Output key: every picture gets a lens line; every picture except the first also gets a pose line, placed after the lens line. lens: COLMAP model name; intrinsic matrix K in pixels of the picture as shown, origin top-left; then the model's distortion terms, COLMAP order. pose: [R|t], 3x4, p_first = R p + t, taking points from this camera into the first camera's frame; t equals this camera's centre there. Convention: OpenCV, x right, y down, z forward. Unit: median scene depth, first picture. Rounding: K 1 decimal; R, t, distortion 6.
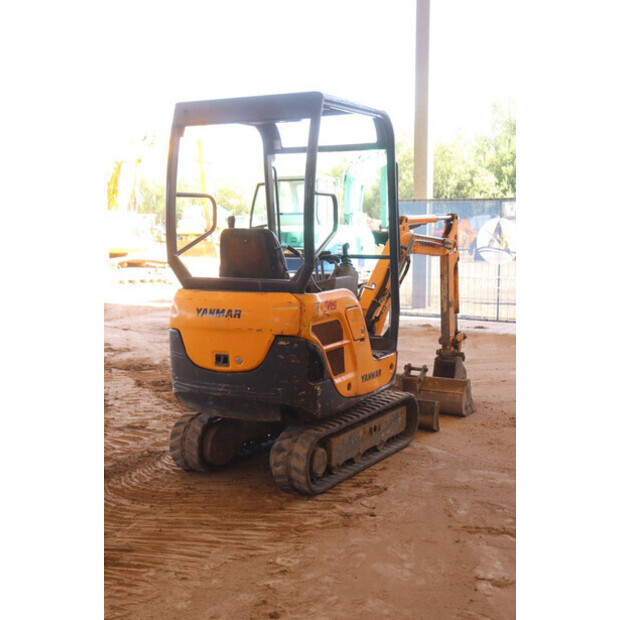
lens RADIAL K [[828.9, 0, 352.0], [0, 828.9, 310.0], [0, 0, 1]] dist [-0.033280, -0.021516]
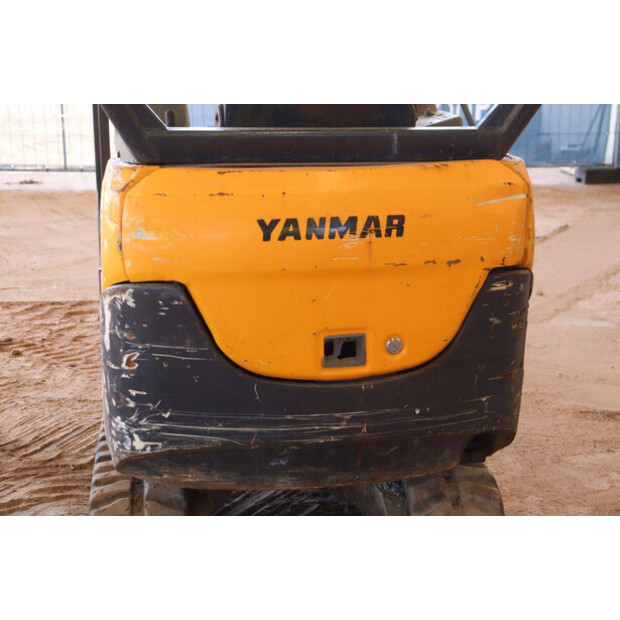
lens RADIAL K [[1086.2, 0, 310.0], [0, 1086.2, 310.0], [0, 0, 1]] dist [0.211421, 0.080434]
pose [[0.802815, -0.149460, 0.577191, -0.451064], [0.057794, 0.983020, 0.174162, -0.045169], [-0.593421, -0.106462, 0.797821, 0.611402]]
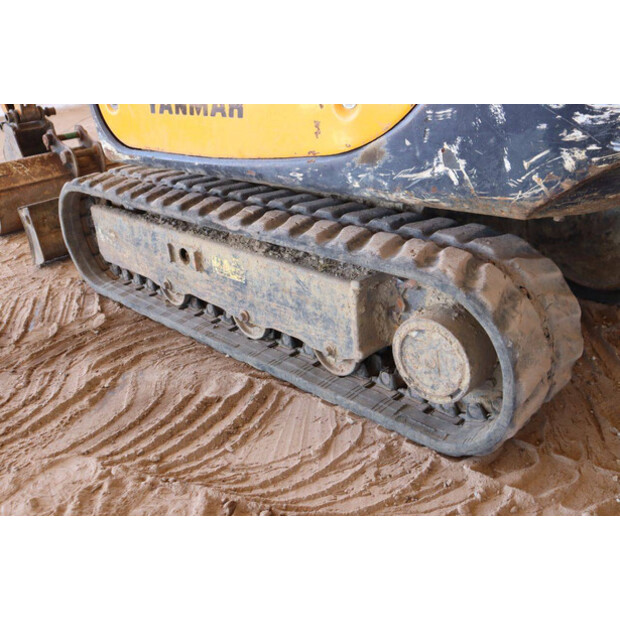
lens RADIAL K [[632.1, 0, 310.0], [0, 632.1, 310.0], [0, 0, 1]] dist [-0.091546, 0.115620]
pose [[0.263096, -0.436686, 0.860282, -0.425753], [0.181317, 0.898189, 0.400477, 0.058777], [-0.947578, 0.050620, 0.315488, 1.098506]]
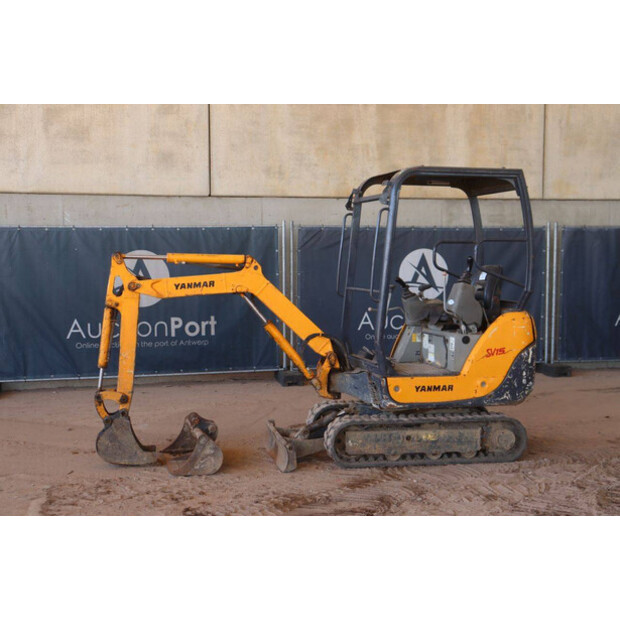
lens RADIAL K [[938.9, 0, 310.0], [0, 938.9, 310.0], [0, 0, 1]] dist [0.116463, 0.057110]
pose [[-0.637876, -0.050767, 0.768464, -1.213316], [0.076383, 0.988735, 0.128721, -0.263285], [-0.766342, 0.140805, -0.626812, 2.336564]]
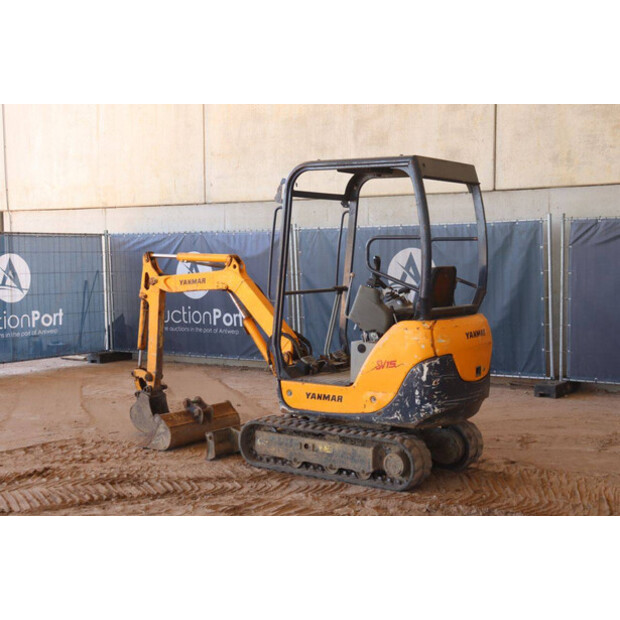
lens RADIAL K [[938.9, 0, 310.0], [0, 938.9, 310.0], [0, 0, 1]] dist [0.116463, 0.057110]
pose [[0.135242, -0.068690, 0.988429, -1.583110], [0.108471, 0.992624, 0.054140, -0.135183], [-0.984857, 0.099894, 0.141695, 1.033372]]
